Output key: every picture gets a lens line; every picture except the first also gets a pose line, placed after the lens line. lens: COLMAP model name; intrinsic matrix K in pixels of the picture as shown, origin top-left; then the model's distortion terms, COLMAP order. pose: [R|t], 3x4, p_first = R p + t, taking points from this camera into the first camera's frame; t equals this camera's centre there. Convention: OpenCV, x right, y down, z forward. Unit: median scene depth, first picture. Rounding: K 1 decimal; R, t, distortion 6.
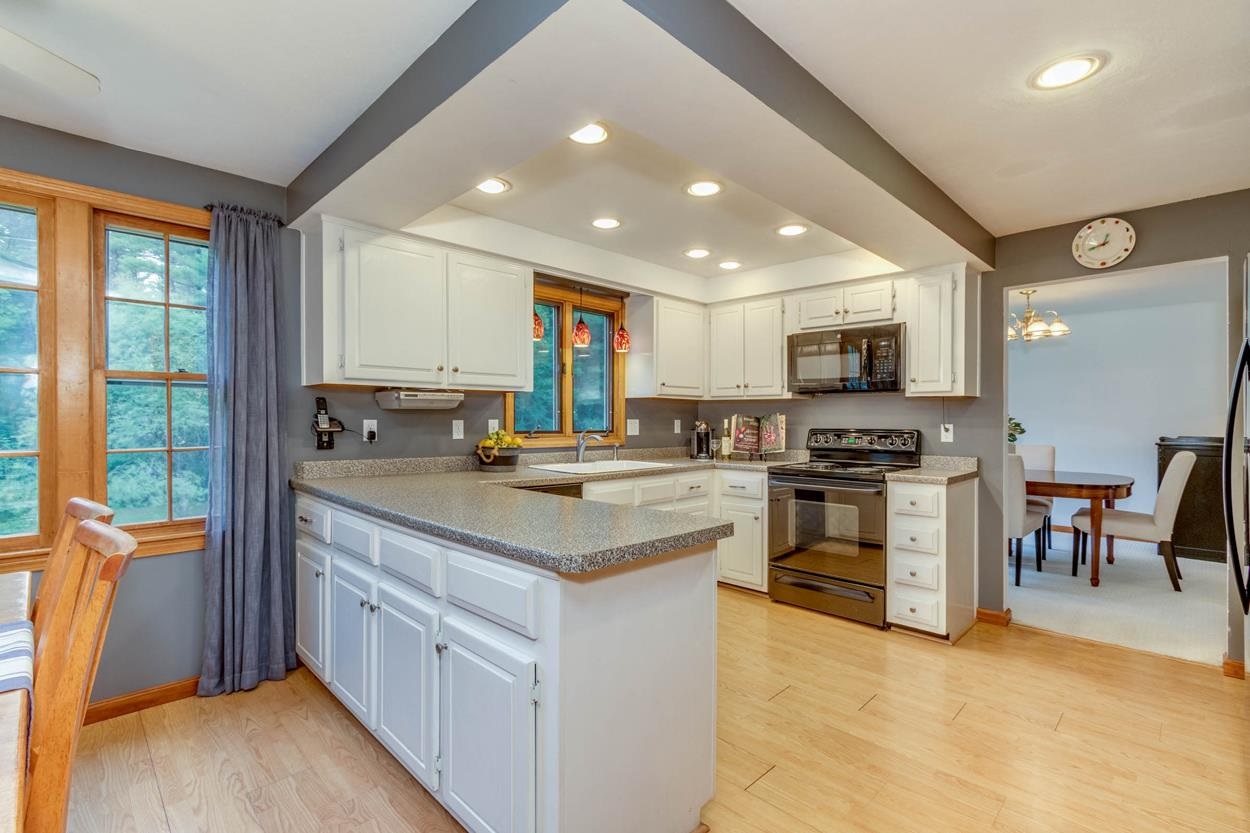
lens RADIAL K [[563.6, 0, 616.1], [0, 563.6, 421.0], [0, 0, 1]] dist [0.005988, -0.002724]
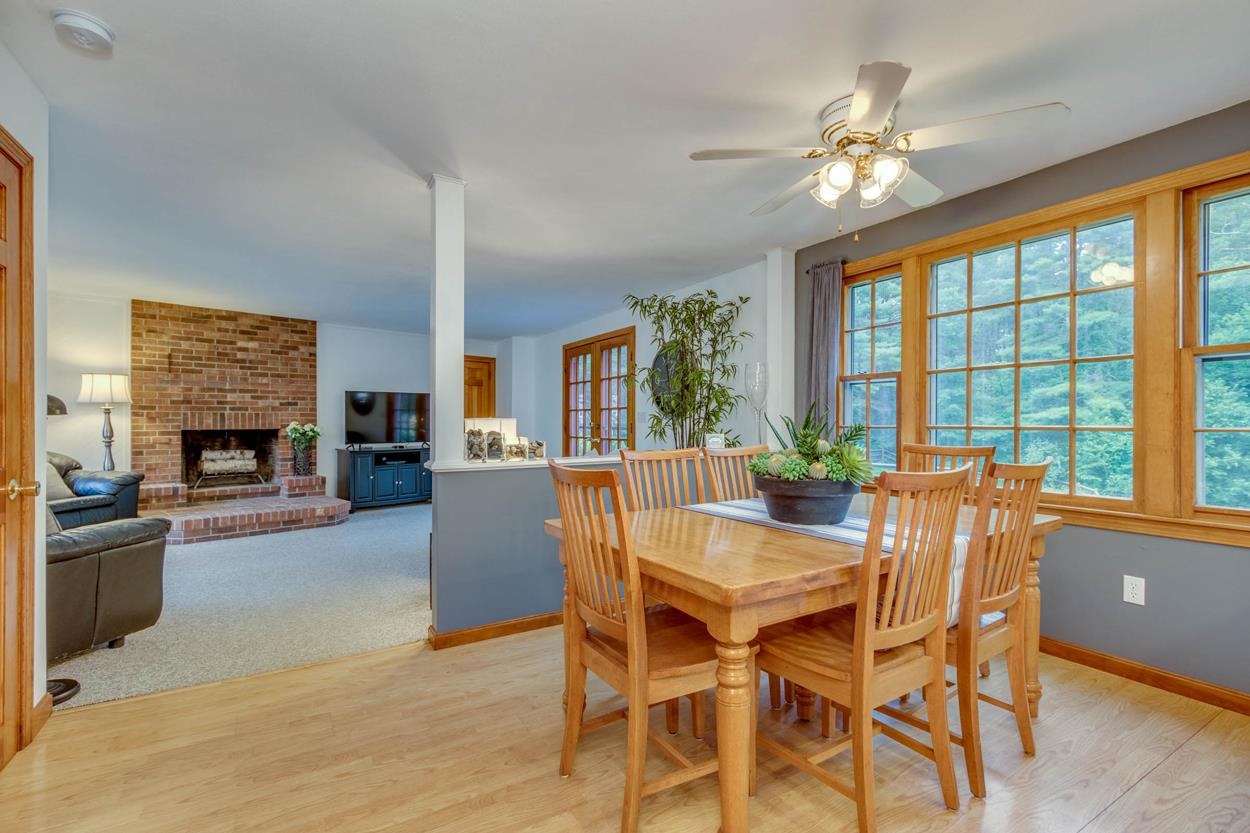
lens RADIAL K [[563.6, 0, 627.1], [0, 563.6, 420.1], [0, 0, 1]] dist [0.005988, -0.002724]
pose [[-0.225438, 0.003555, -0.974251, 0.187463], [0.002069, 0.999993, 0.003170, 0.020467], [0.974255, -0.001301, -0.225444, 0.163572]]
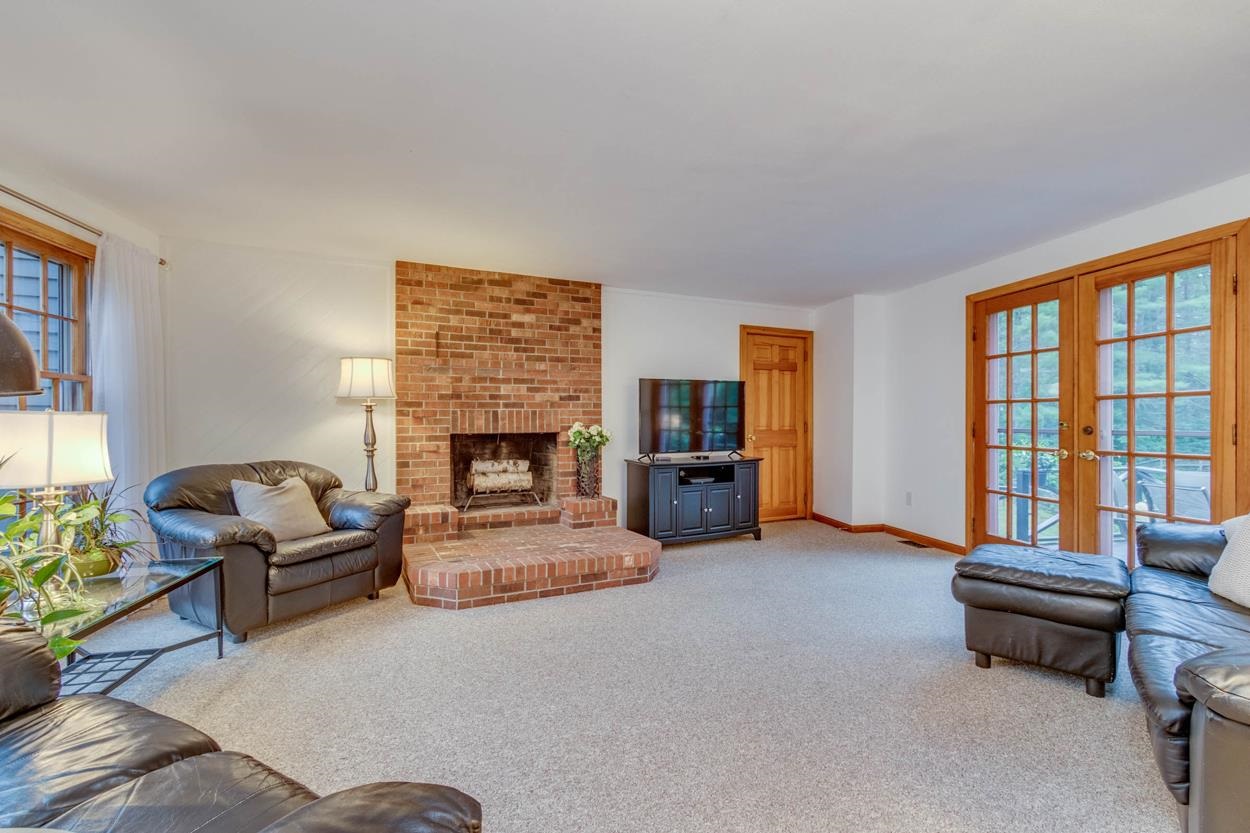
lens RADIAL K [[563.6, 0, 623.0], [0, 563.6, 417.2], [0, 0, 1]] dist [0.005988, -0.002724]
pose [[-0.544831, 0.003120, -0.838540, -0.299230], [0.006395, 0.999979, -0.000435, 0.018548], [0.838522, -0.005599, -0.544839, -0.488824]]
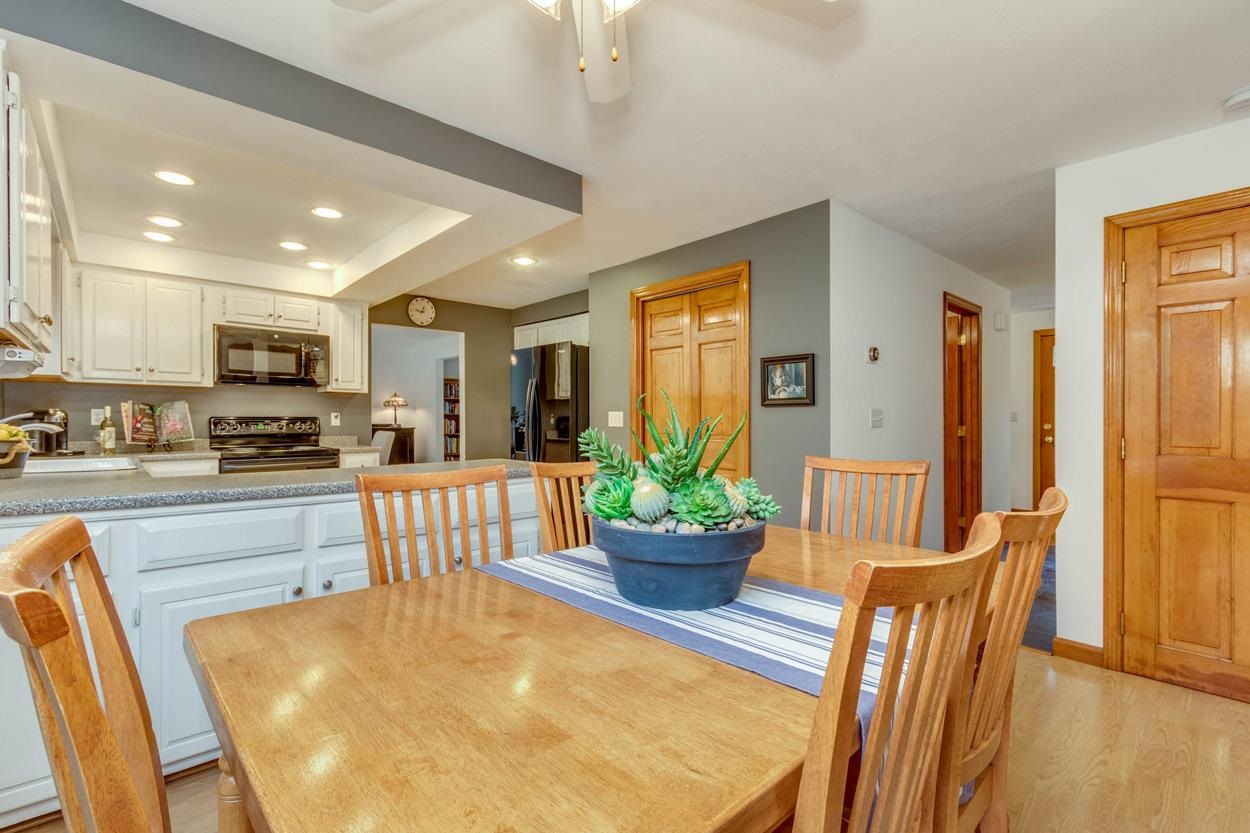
lens RADIAL K [[563.6, 0, 626.7], [0, 563.6, 419.0], [0, 0, 1]] dist [0.005988, -0.002724]
pose [[0.045166, 0.001908, 0.998978, -0.750875], [0.009743, 0.999950, -0.002351, 0.031063], [-0.998932, 0.009839, 0.045145, 0.227224]]
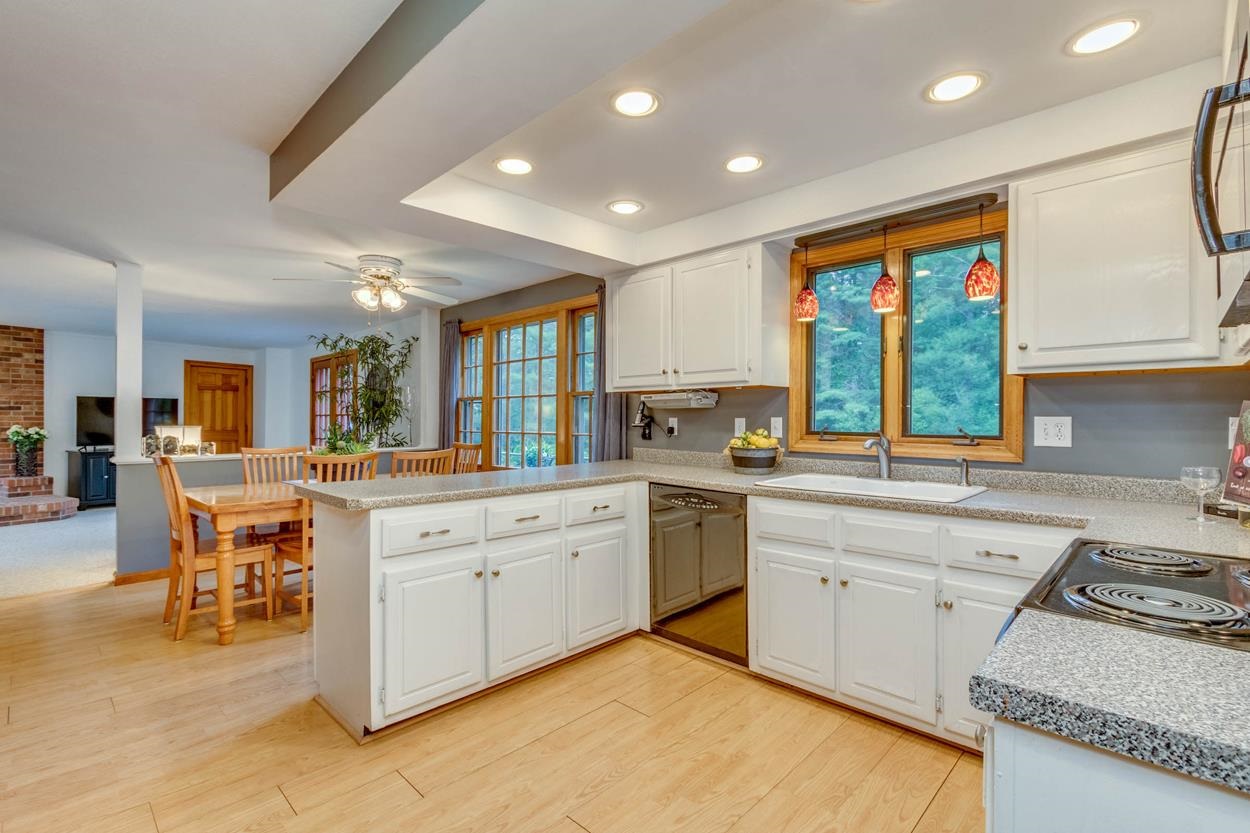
lens RADIAL K [[563.6, 0, 624.5], [0, 563.6, 418.8], [0, 0, 1]] dist [0.005988, -0.002724]
pose [[0.038018, 0.002697, -0.999273, 0.655625], [-0.001955, 0.999995, 0.002625, -0.001927], [0.999275, 0.001854, 0.038024, 0.700898]]
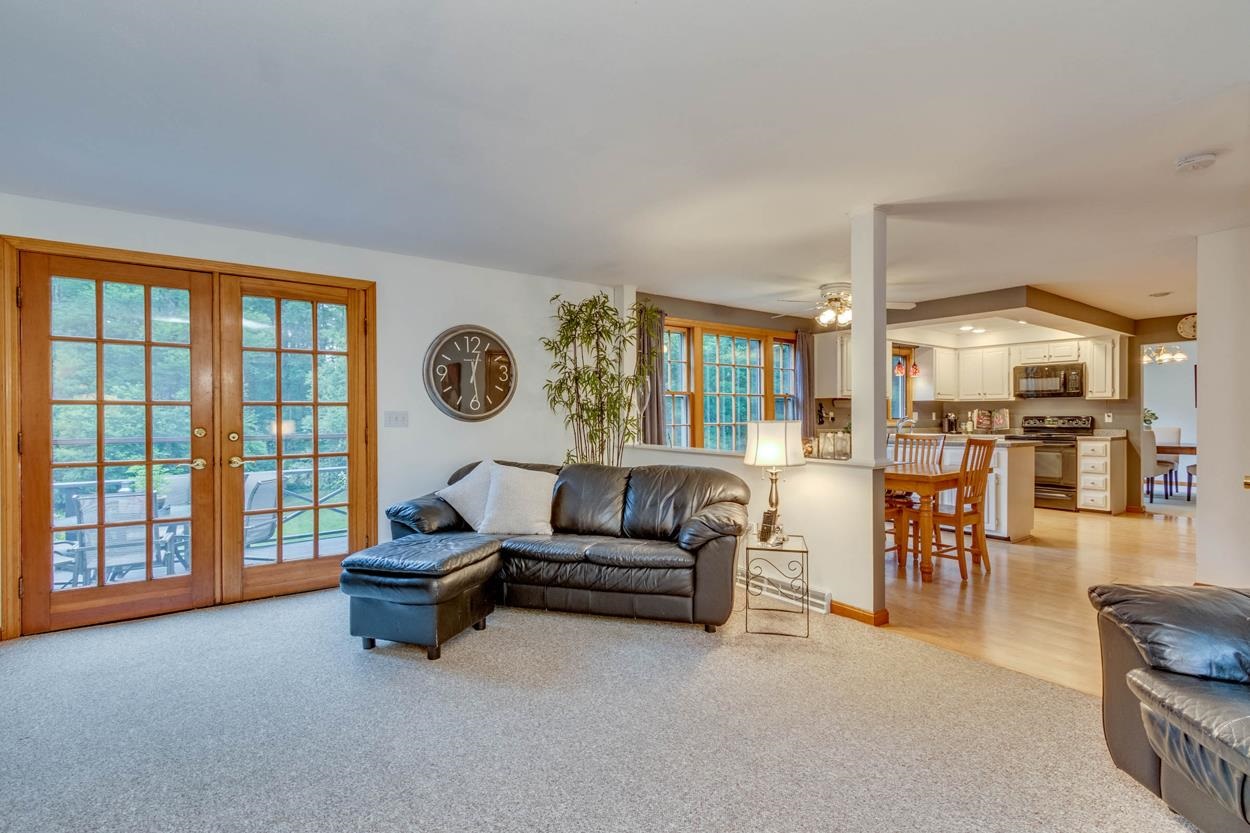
lens RADIAL K [[563.6, 0, 617.9], [0, 563.6, 420.3], [0, 0, 1]] dist [0.005988, -0.002724]
pose [[0.987250, -0.003753, -0.159133, -0.777050], [0.004153, 0.999989, 0.002183, 0.018845], [0.159123, -0.002816, 0.987255, -1.198586]]
